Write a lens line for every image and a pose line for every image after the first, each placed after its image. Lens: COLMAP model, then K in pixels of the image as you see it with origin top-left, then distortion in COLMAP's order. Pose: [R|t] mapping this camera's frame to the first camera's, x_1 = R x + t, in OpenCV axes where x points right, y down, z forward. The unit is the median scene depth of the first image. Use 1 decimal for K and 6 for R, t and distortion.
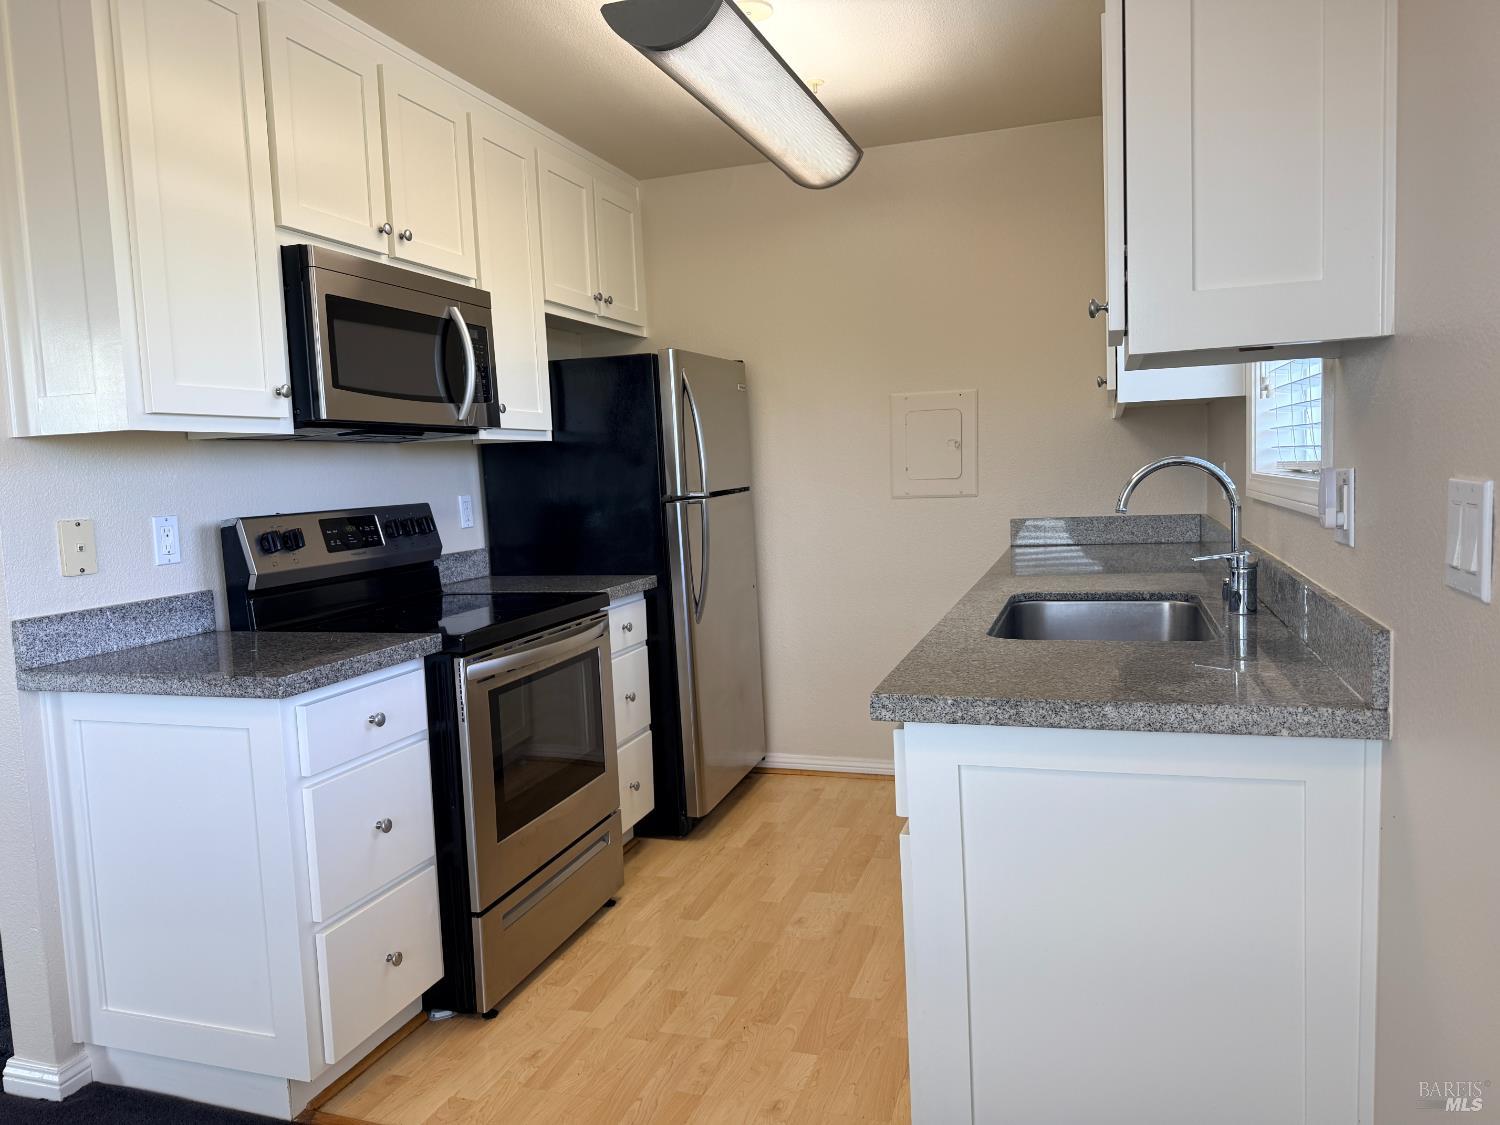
lens RADIAL K [[1050.5, 0, 750.0], [0, 1050.5, 562.5], [0, 0, 1]] dist [0.084489, -0.132994]
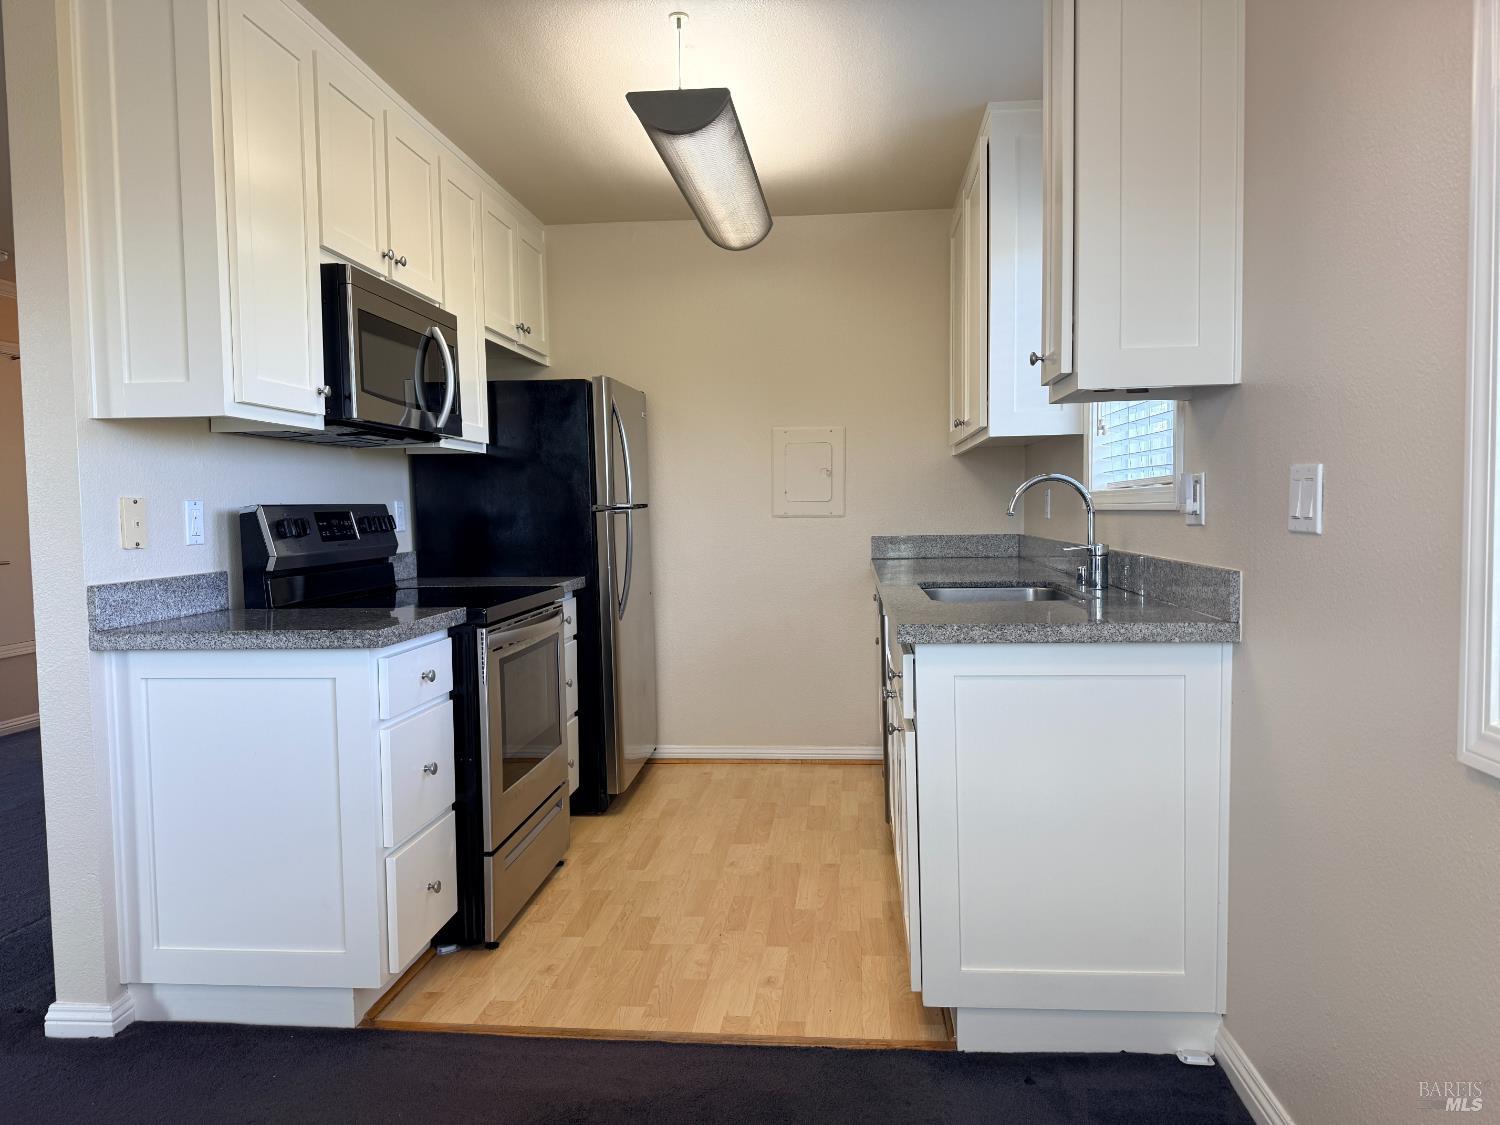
lens RADIAL K [[1043.7, 0, 763.9], [0, 1043.7, 568.4], [0, 0, 1]] dist [0.118676, -0.220499]
pose [[0.971607, 0.012621, 0.236263, -0.240701], [-0.003650, 0.999257, -0.038370, 0.065795], [-0.236571, 0.036419, 0.970931, -0.187218]]
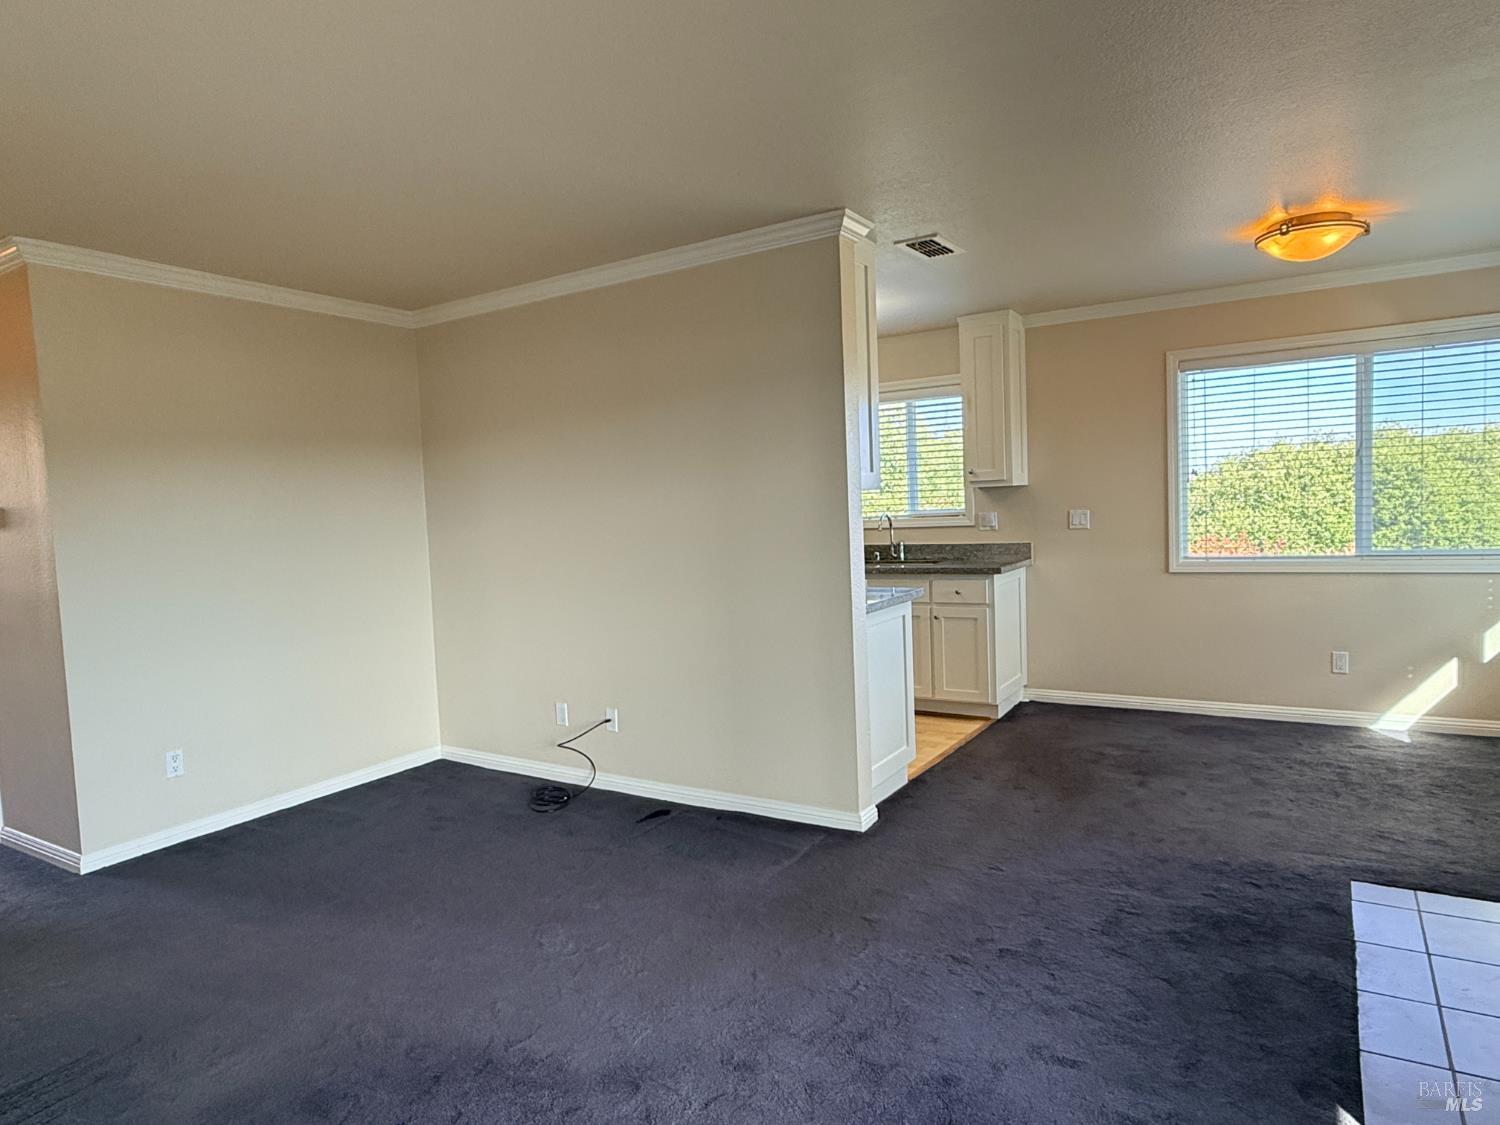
lens RADIAL K [[910.9, 0, 750.0], [0, 910.9, 562.5], [0, 0, 1]] dist [-0.004141, -0.000958]
pose [[0.229383, -0.032284, 0.972801, -2.118759], [0.119892, 0.992776, 0.004677, -0.013100], [-0.965924, 0.115558, 0.231596, 0.701757]]
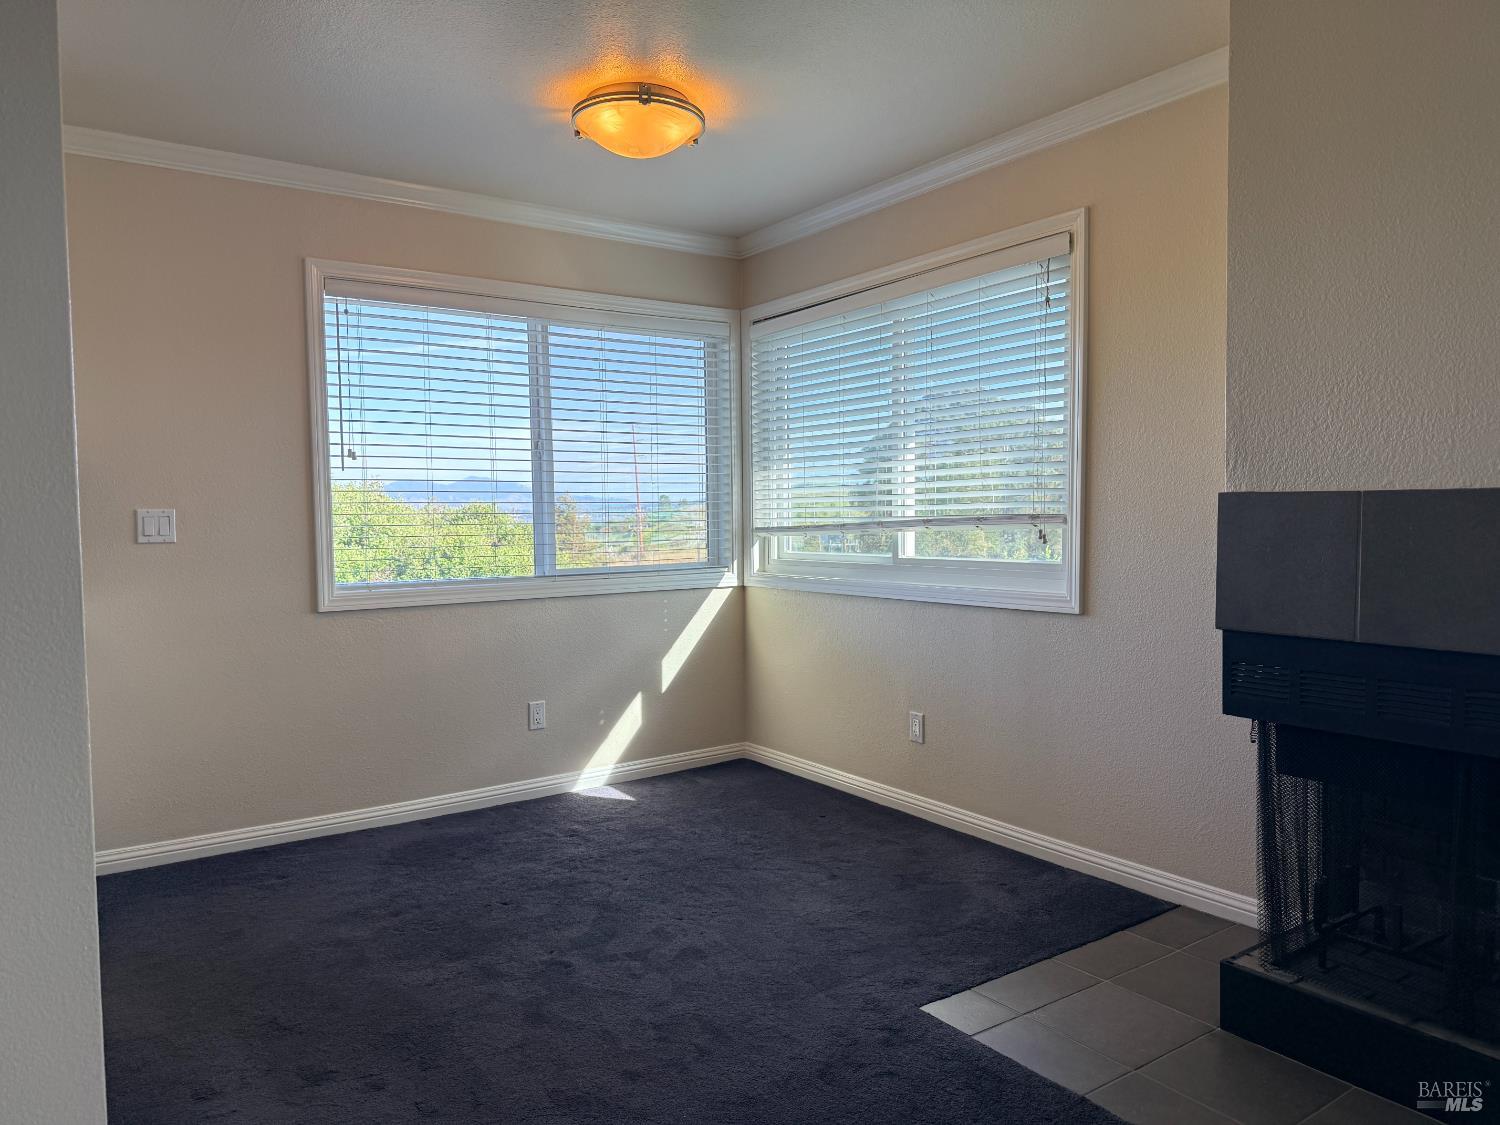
lens RADIAL K [[1050.5, 0, 750.0], [0, 1050.5, 562.5], [0, 0, 1]] dist [0.084489, -0.132994]
pose [[-0.801382, 0.017993, 0.597883, -1.235827], [0.096083, 0.990440, 0.098981, -0.026815], [-0.590386, 0.136768, -0.795449, 1.108492]]
